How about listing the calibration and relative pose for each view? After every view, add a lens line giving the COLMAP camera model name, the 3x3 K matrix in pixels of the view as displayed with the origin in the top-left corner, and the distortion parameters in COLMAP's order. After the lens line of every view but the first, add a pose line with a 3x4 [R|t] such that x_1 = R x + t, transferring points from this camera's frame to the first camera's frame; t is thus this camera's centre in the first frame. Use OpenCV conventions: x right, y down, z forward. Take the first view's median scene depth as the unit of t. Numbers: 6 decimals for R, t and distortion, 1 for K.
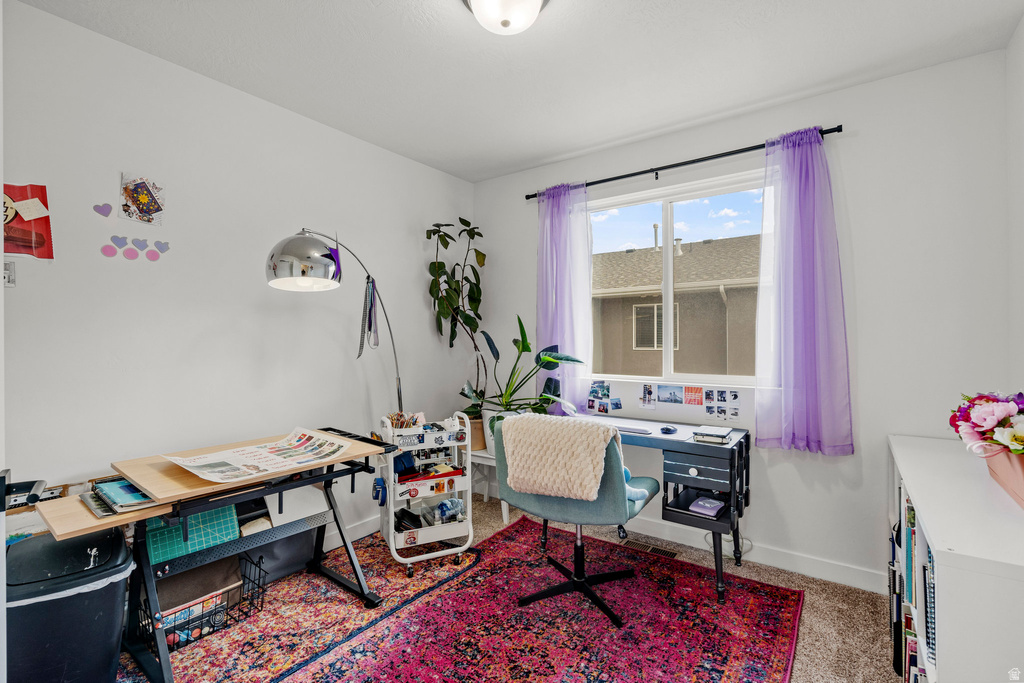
lens RADIAL K [[468.1, 0, 510.5], [0, 468.1, 341.1], [0, 0, 1]] dist [-0.002585, -0.000368]
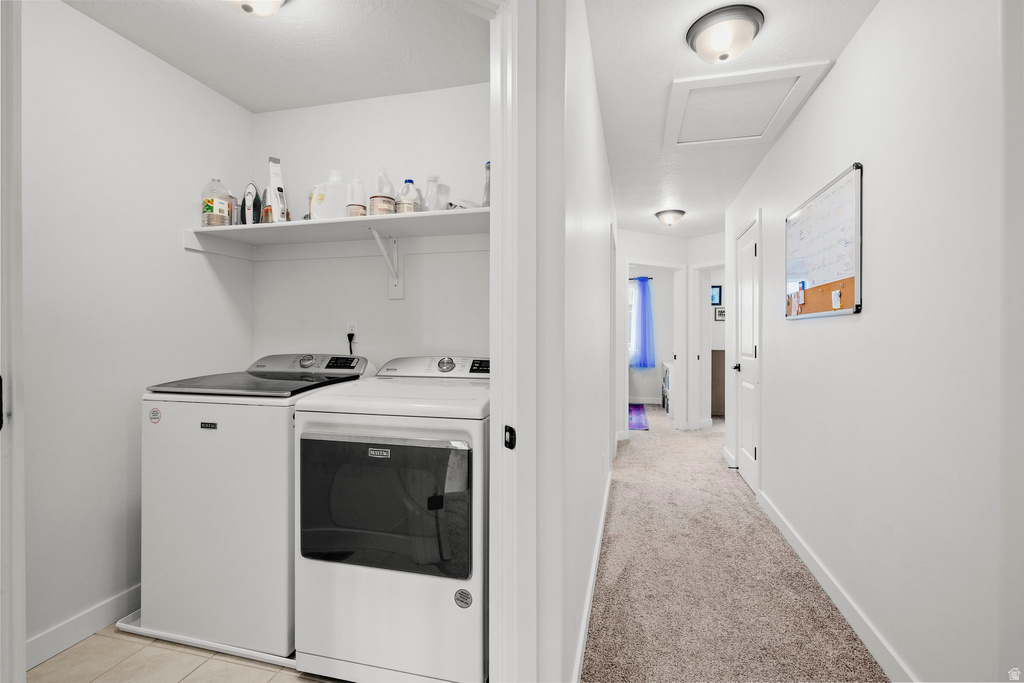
lens RADIAL K [[468.1, 0, 512.2], [0, 468.1, 339.2], [0, 0, 1]] dist [-0.002585, -0.000368]
pose [[0.931181, -0.000132, 0.364557, -1.591526], [-0.004175, 0.999931, 0.011025, -0.016071], [-0.364533, -0.011789, 0.931116, -1.946709]]
